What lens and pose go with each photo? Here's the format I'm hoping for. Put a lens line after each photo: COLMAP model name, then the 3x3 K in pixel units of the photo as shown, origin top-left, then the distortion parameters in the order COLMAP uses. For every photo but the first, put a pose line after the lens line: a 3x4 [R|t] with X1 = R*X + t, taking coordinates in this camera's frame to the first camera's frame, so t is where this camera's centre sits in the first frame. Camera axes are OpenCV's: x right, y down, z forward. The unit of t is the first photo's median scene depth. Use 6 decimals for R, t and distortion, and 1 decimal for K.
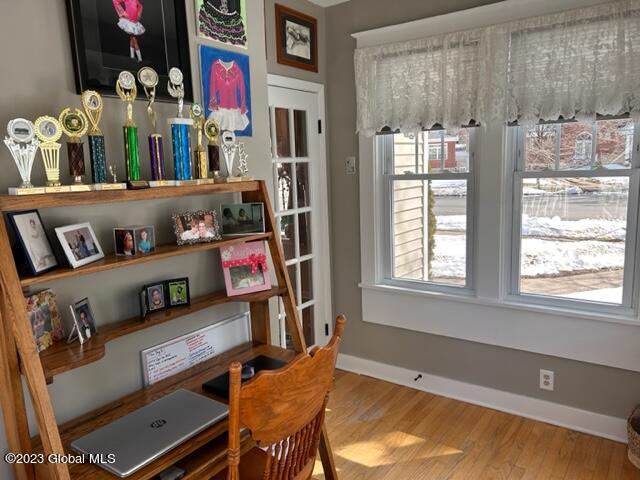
lens RADIAL K [[482.8, 0, 320.0], [0, 482.8, 235.3], [0, 0, 1]] dist [0.051469, -0.066768]
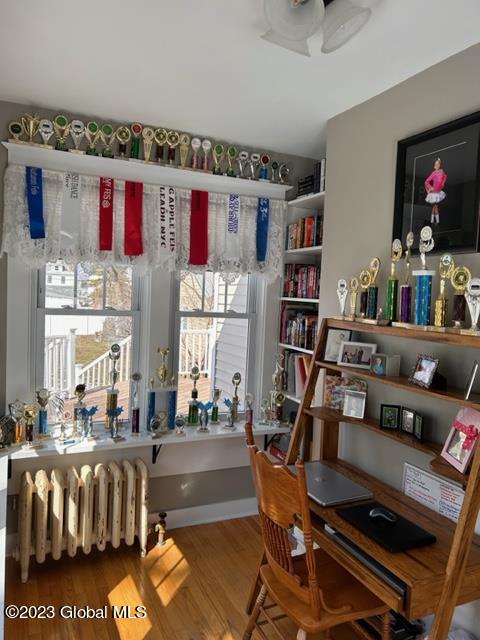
lens RADIAL K [[482.8, 0, 239.1], [0, 482.8, 323.5], [0, 0, 1]] dist [0.051469, -0.066768]
pose [[-0.475526, 0.052152, -0.878155, 0.905133], [-0.172989, 0.973207, 0.151471, -0.220479], [0.862525, 0.223940, -0.453763, 1.185581]]
